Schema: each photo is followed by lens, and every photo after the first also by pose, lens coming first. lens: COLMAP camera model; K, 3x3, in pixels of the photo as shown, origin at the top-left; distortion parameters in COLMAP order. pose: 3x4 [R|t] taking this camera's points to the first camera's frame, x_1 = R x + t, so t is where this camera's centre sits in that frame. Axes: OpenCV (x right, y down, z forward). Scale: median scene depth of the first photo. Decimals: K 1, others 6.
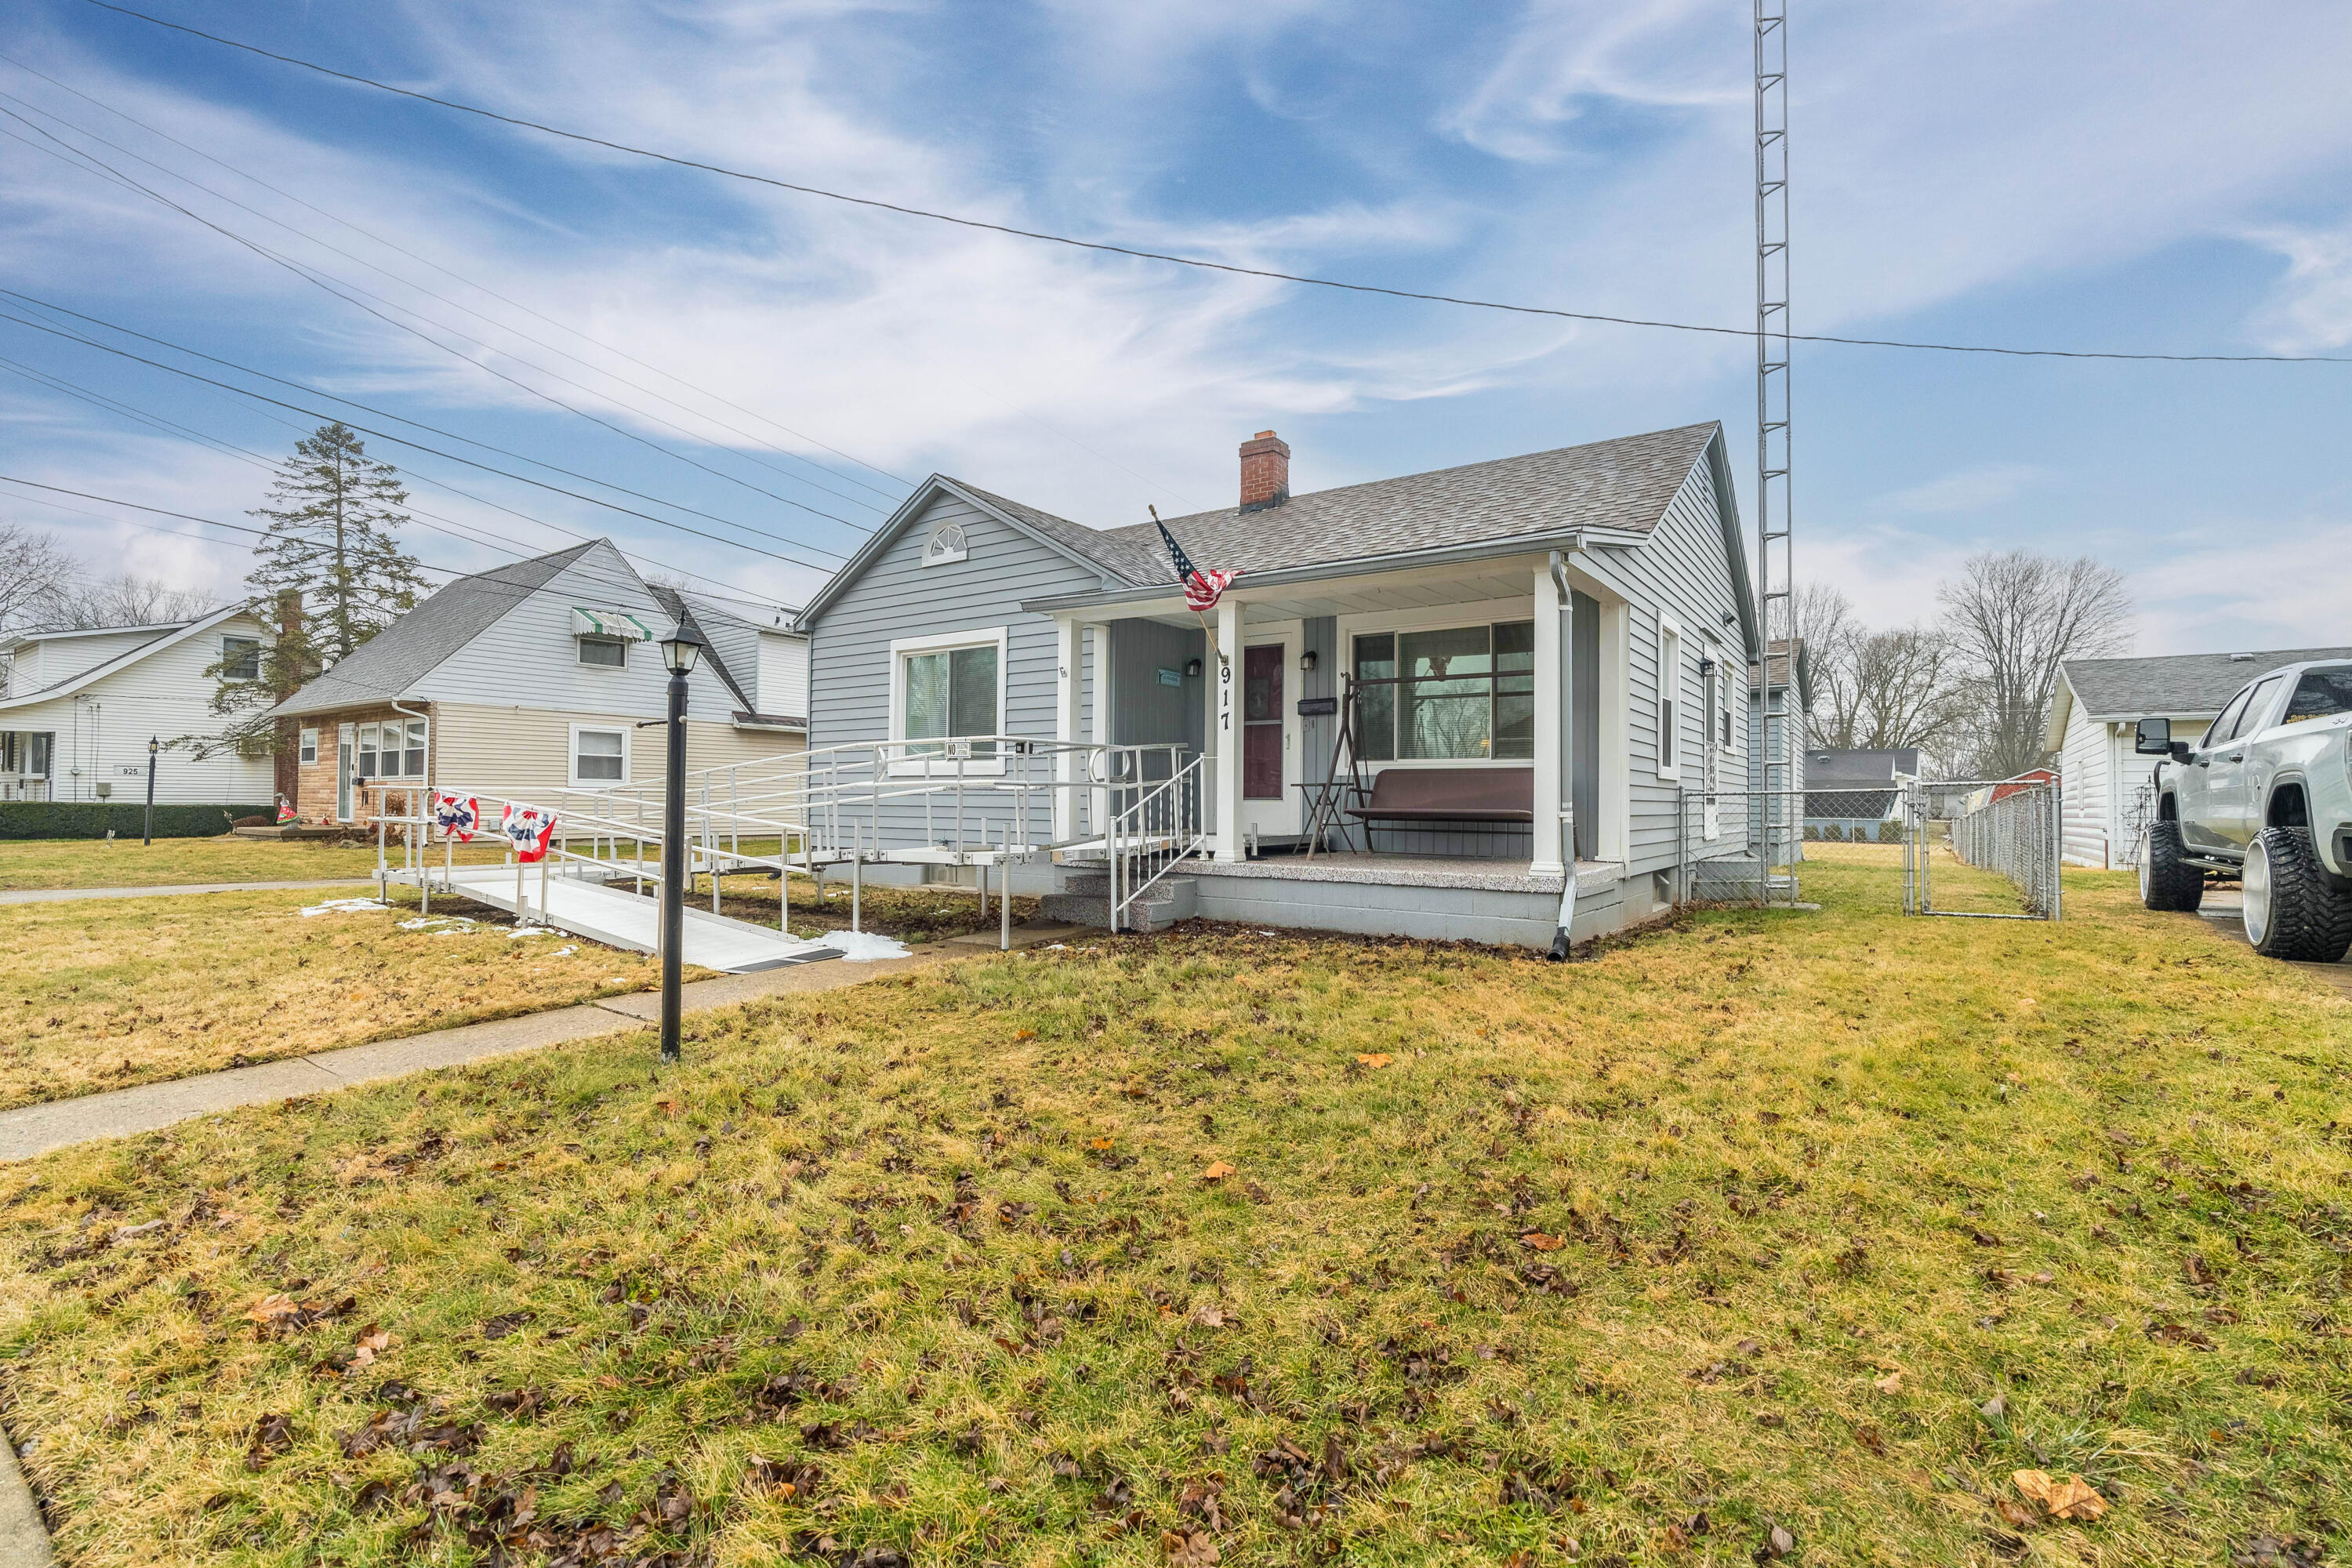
lens RADIAL K [[1056.3, 0, 1176.0], [0, 1056.3, 784.0], [0, 0, 1]] dist [-0.000054, -0.000005]
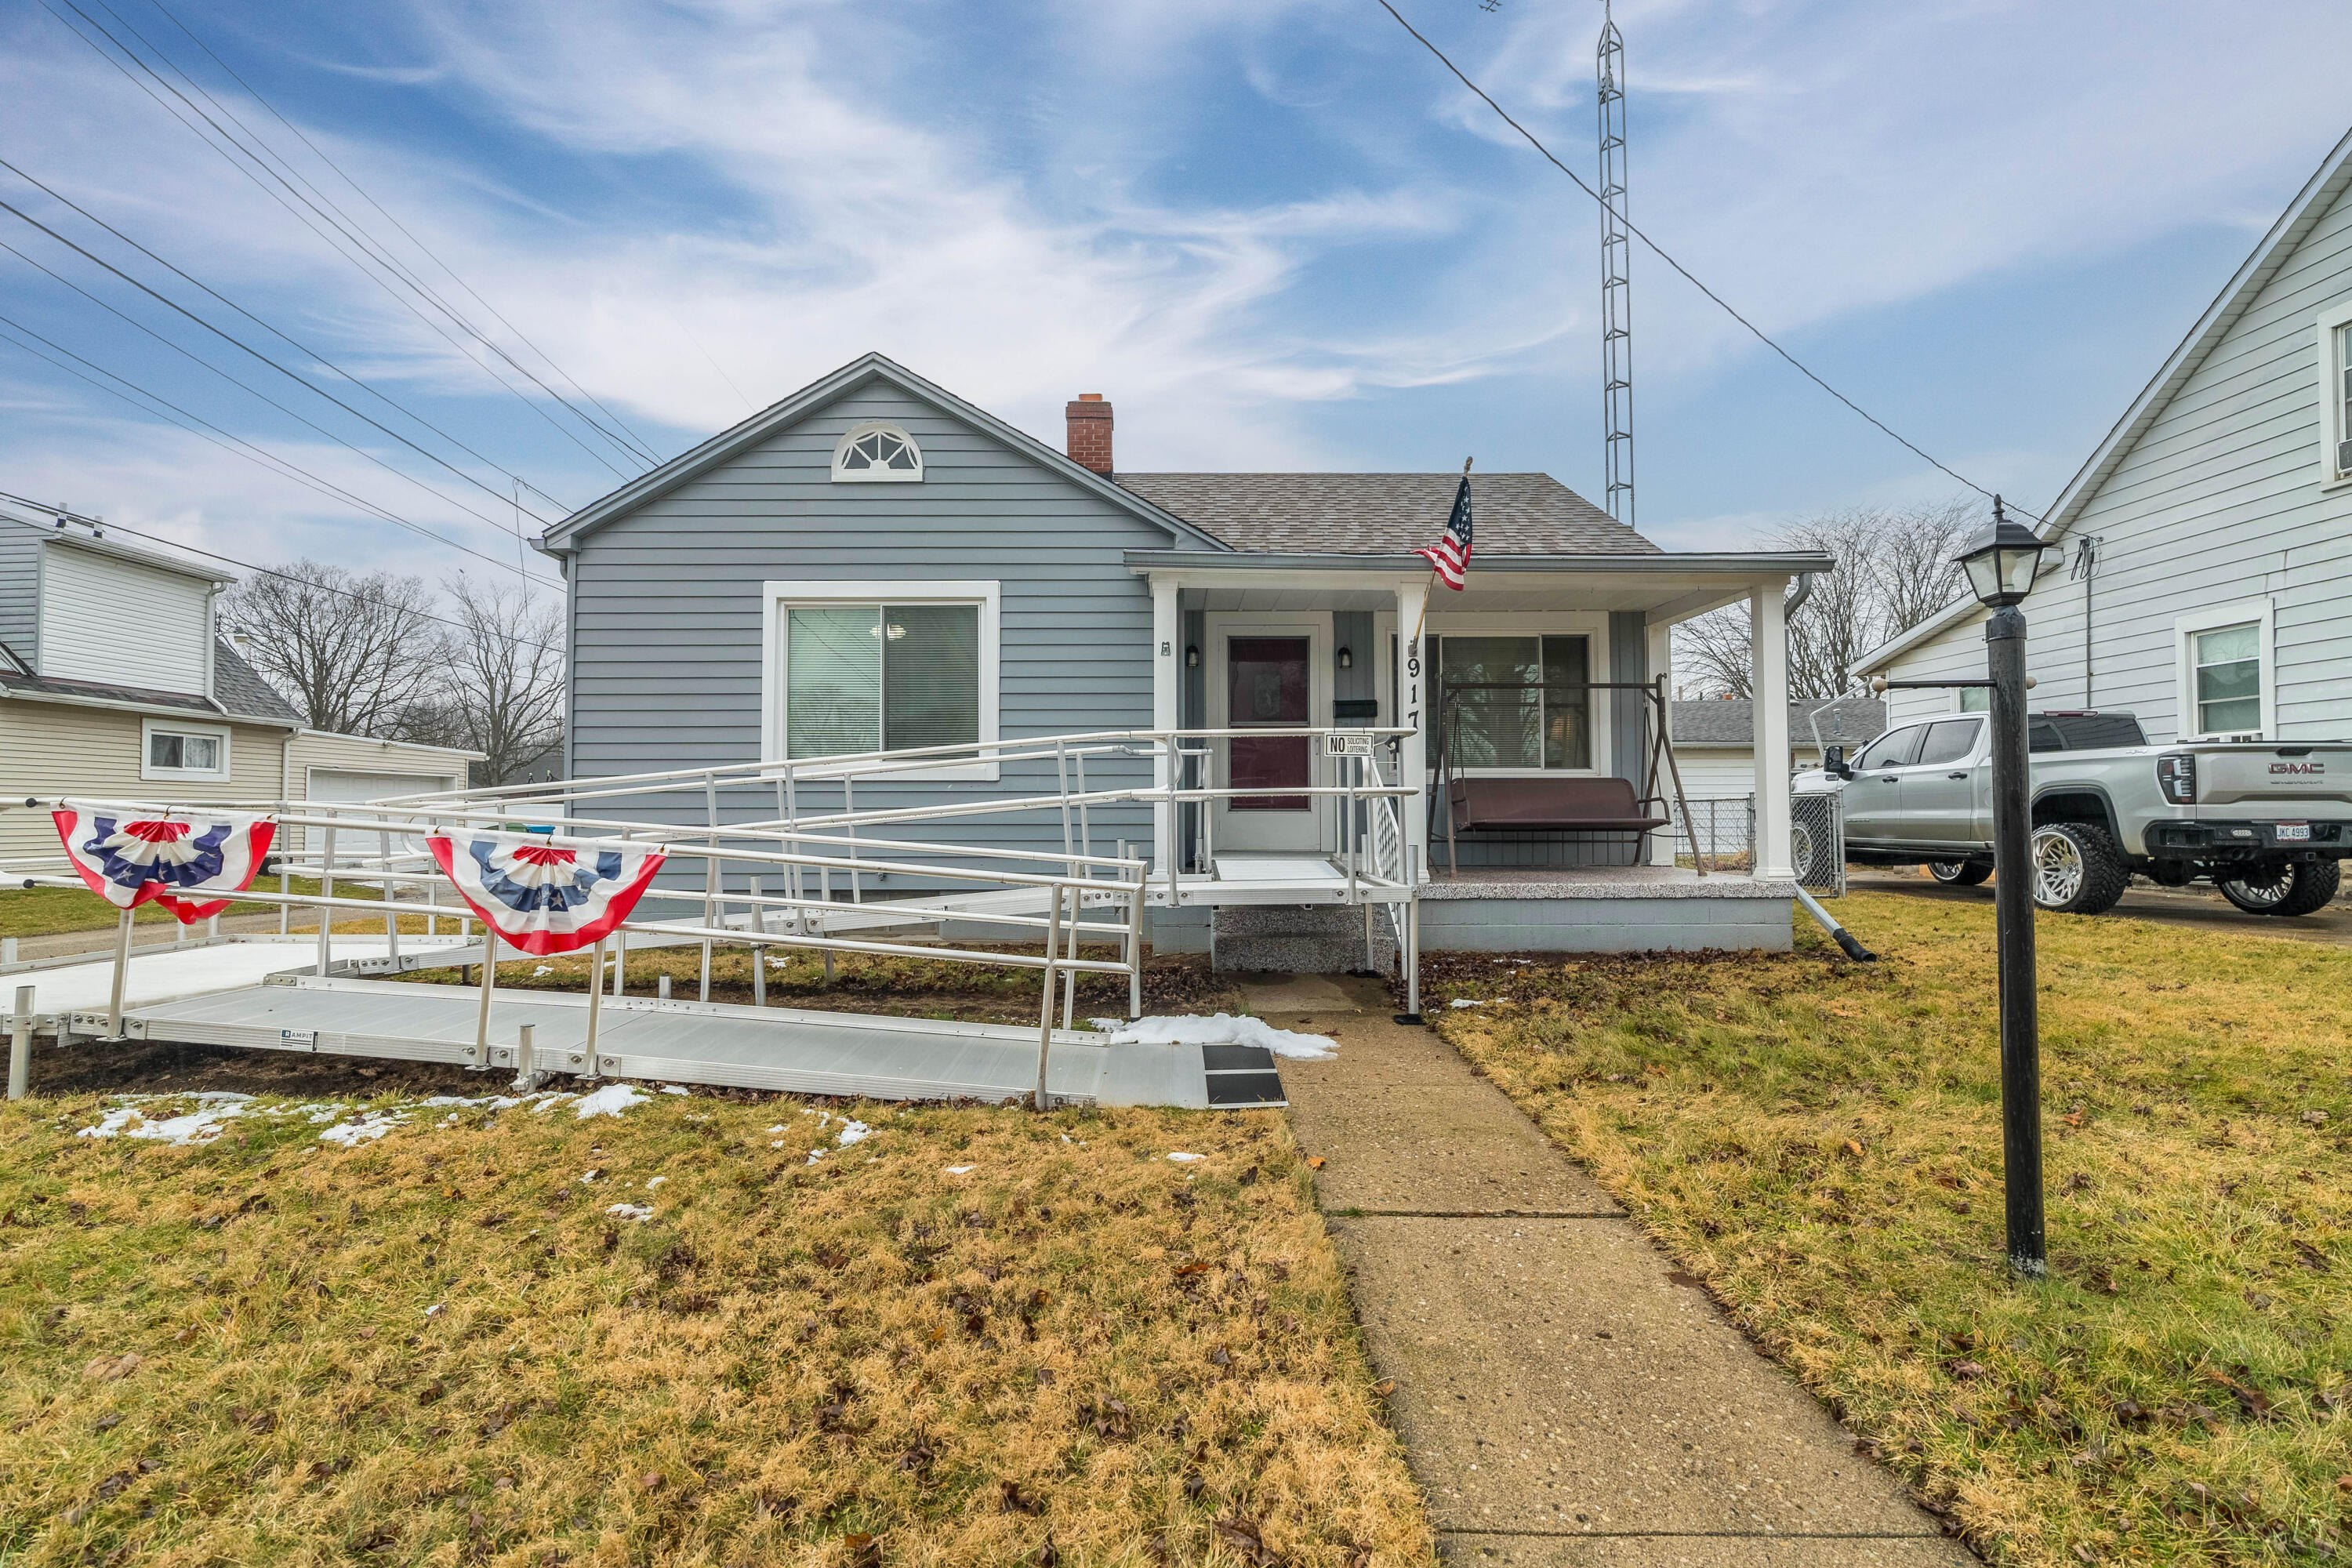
lens RADIAL K [[1056.3, 0, 1176.0], [0, 1056.3, 784.0], [0, 0, 1]] dist [-0.000054, -0.000005]
pose [[0.822286, 0.007976, 0.569018, -0.507892], [-0.001692, 0.999932, -0.011572, 0.002870], [-0.569072, 0.008553, 0.822243, 0.334970]]
